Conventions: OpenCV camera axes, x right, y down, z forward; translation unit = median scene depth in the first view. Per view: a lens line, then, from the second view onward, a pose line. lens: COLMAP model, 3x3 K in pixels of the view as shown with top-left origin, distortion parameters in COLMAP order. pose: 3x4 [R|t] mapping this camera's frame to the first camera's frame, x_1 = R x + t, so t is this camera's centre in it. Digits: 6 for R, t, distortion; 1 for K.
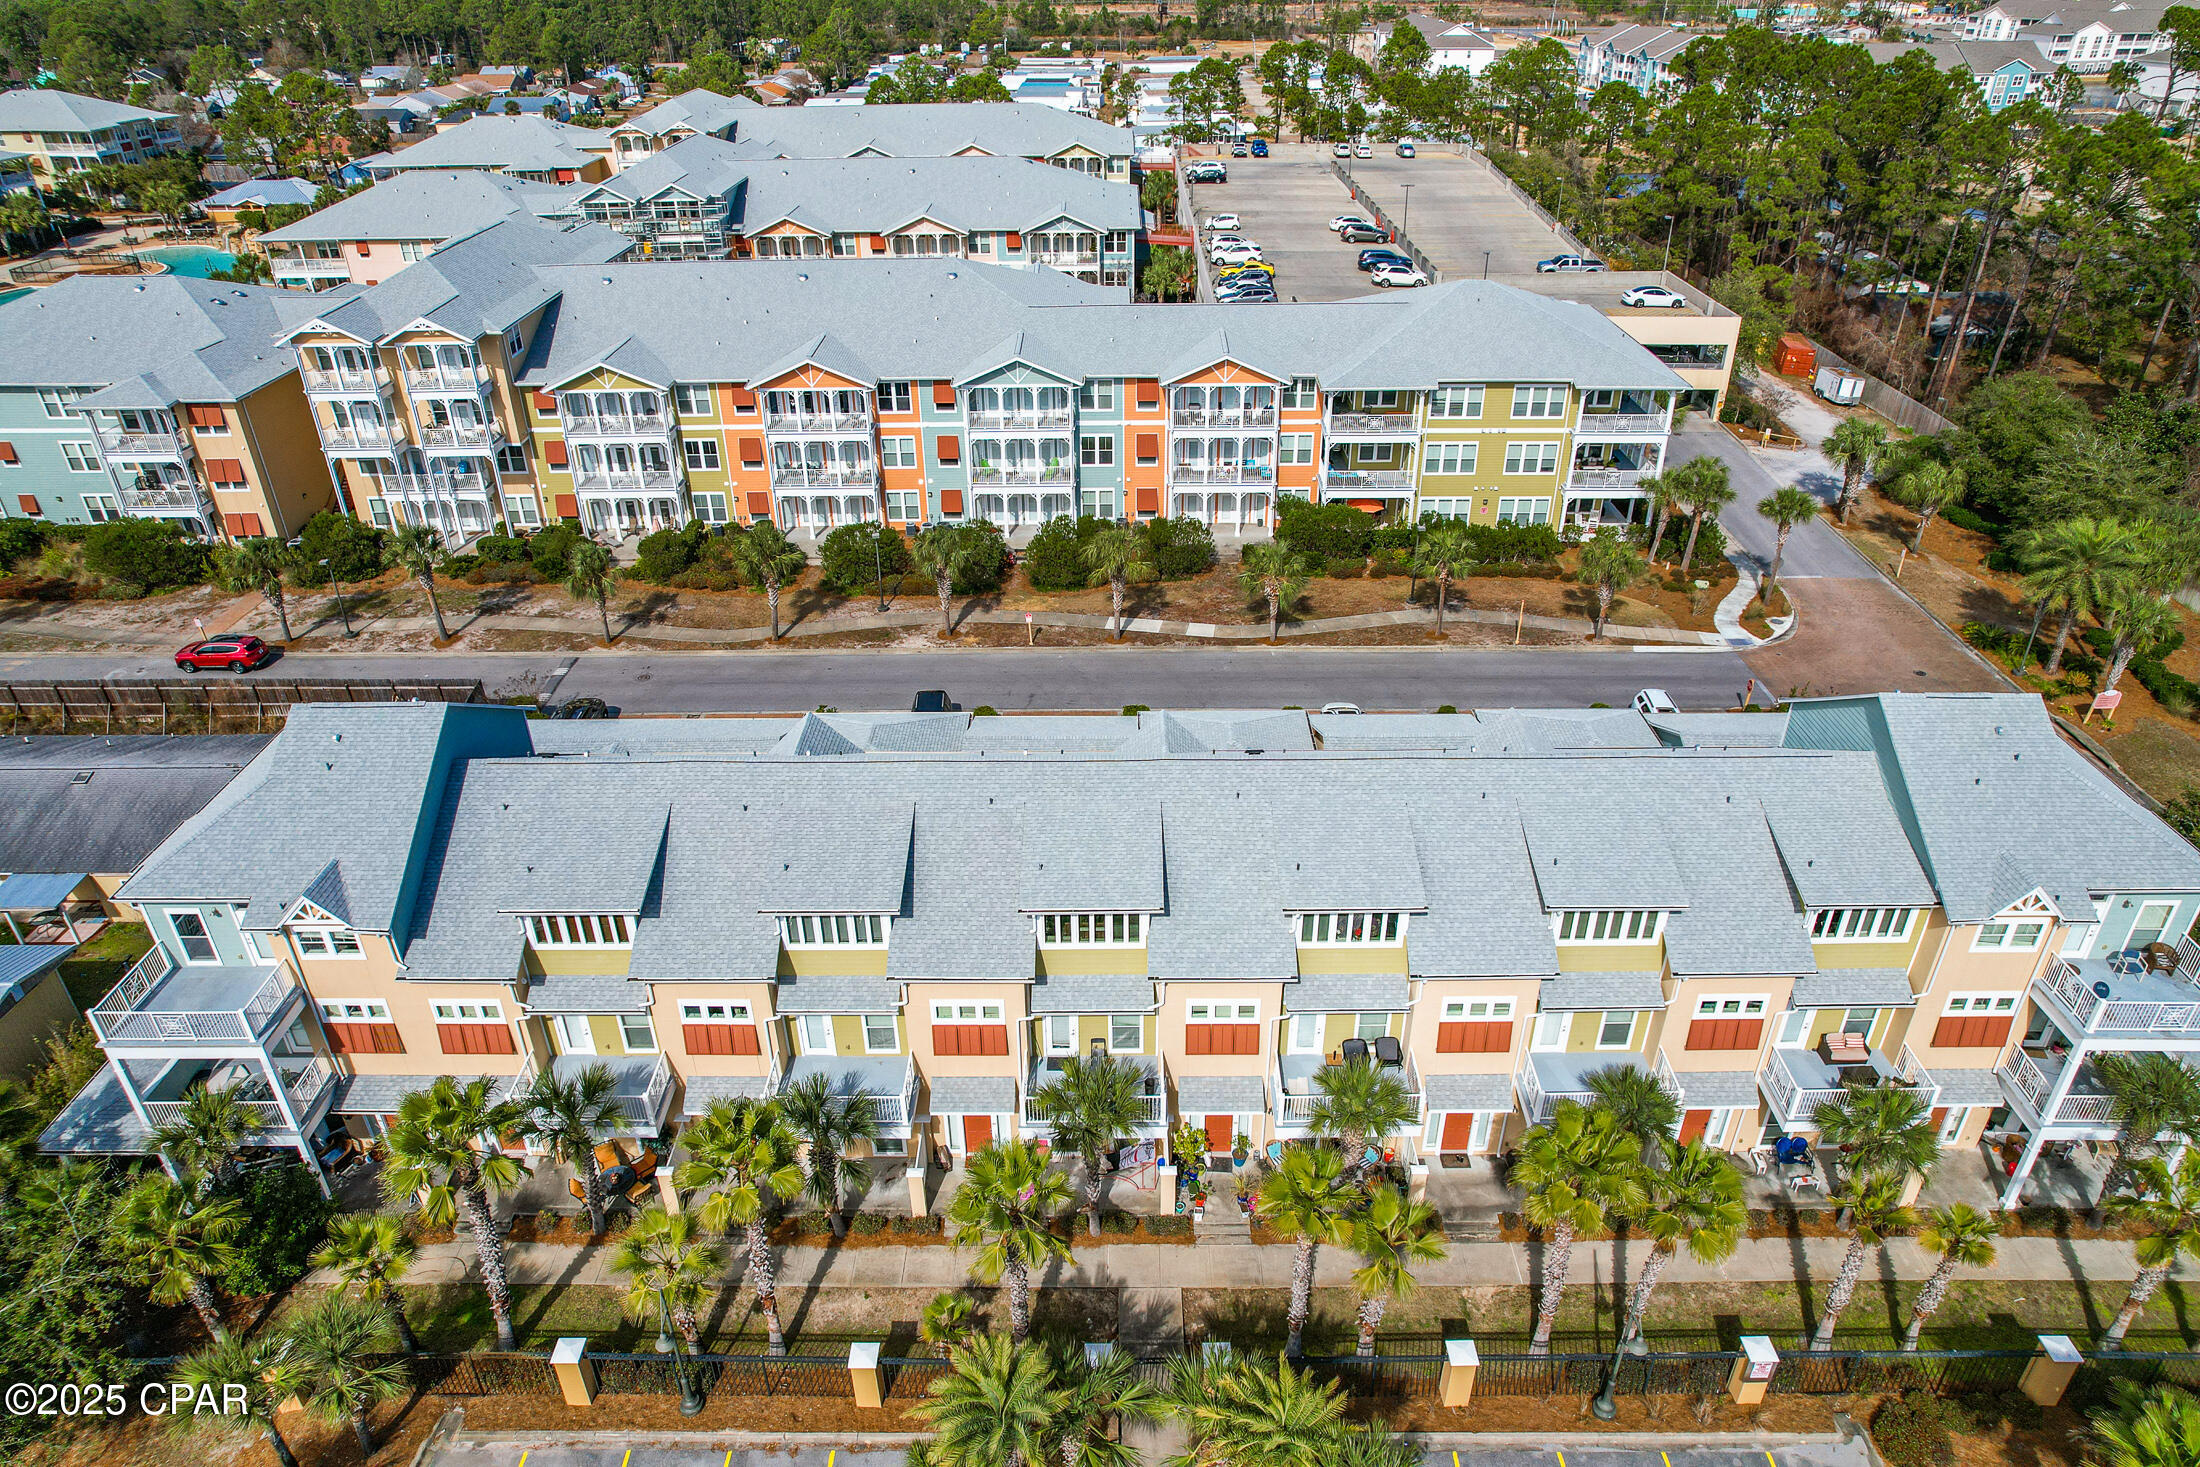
lens RADIAL K [[1402.5, 0, 1109.3], [0, 1402.5, 739.7], [0, 0, 1]] dist [-0.067732, 0.056908]
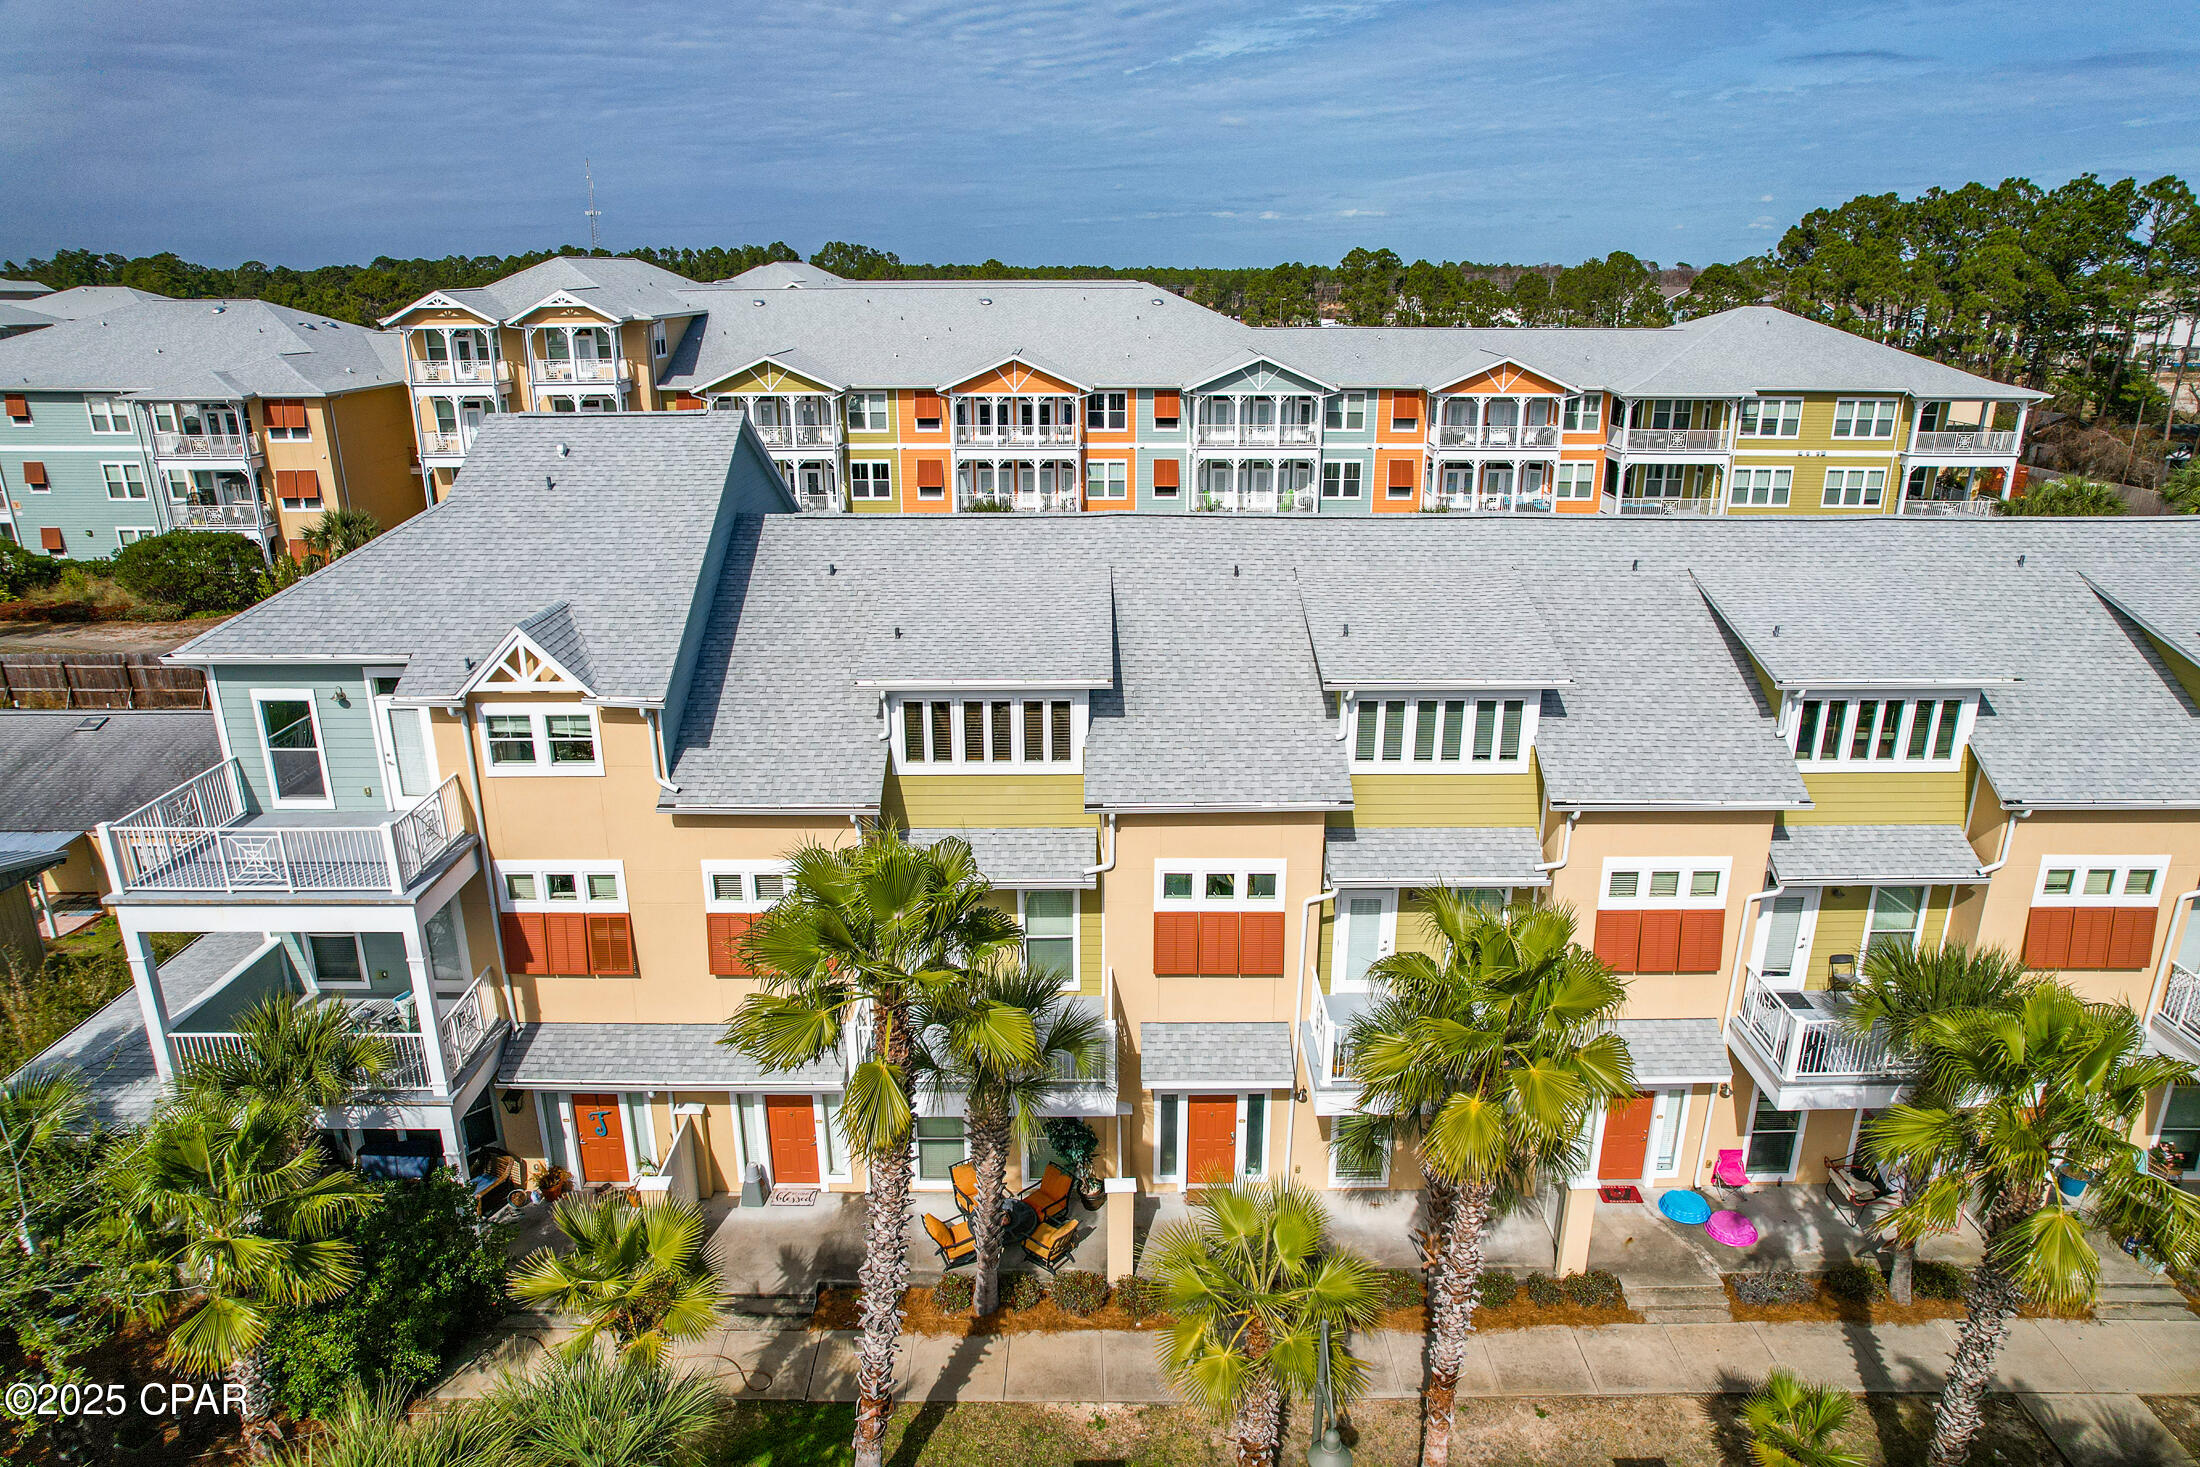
lens RADIAL K [[1402.5, 0, 1107.6], [0, 1402.5, 740.2], [0, 0, 1]] dist [-0.067732, 0.056908]
pose [[0.999925, 0.005388, 0.010972, -0.165800], [-0.003032, 0.978890, -0.204363, 0.125914], [-0.011842, 0.204315, 0.978834, 0.216368]]
